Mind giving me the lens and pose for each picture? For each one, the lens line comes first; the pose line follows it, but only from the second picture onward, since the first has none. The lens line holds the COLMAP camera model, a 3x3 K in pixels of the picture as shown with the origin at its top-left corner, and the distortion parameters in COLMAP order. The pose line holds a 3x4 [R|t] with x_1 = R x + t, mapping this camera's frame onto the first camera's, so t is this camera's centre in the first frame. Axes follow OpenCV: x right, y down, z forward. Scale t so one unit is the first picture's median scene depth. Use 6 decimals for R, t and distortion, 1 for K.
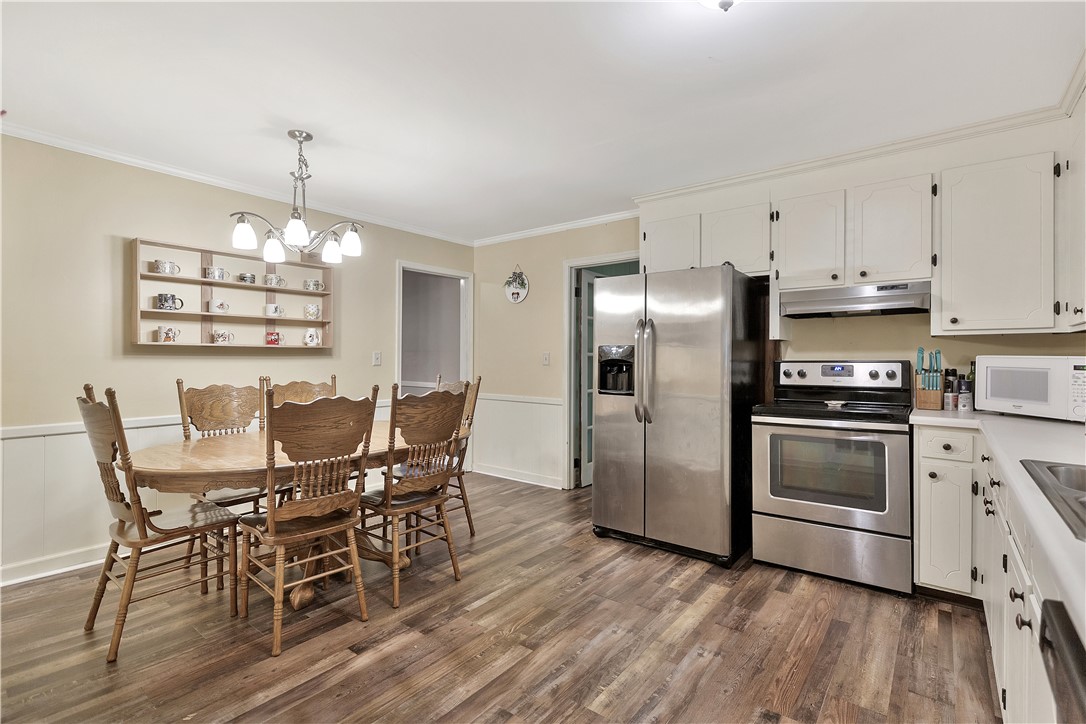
lens RADIAL K [[501.2, 0, 551.3], [0, 501.2, 354.2], [0, 0, 1]] dist [0.001386, -0.000144]
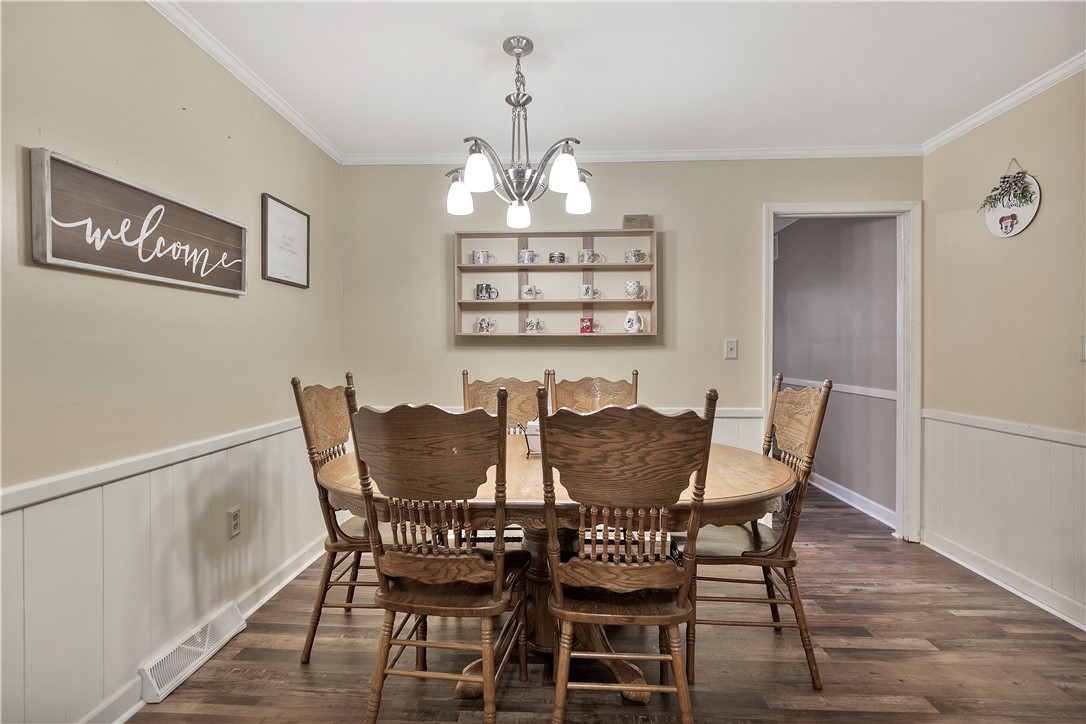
lens RADIAL K [[501.2, 0, 551.3], [0, 501.2, 354.2], [0, 0, 1]] dist [0.001386, -0.000144]
pose [[0.578762, 0.000132, -0.815497, 0.101891], [0.007224, 0.999960, 0.005288, 0.012457], [0.815465, -0.008952, 0.578738, 0.468076]]
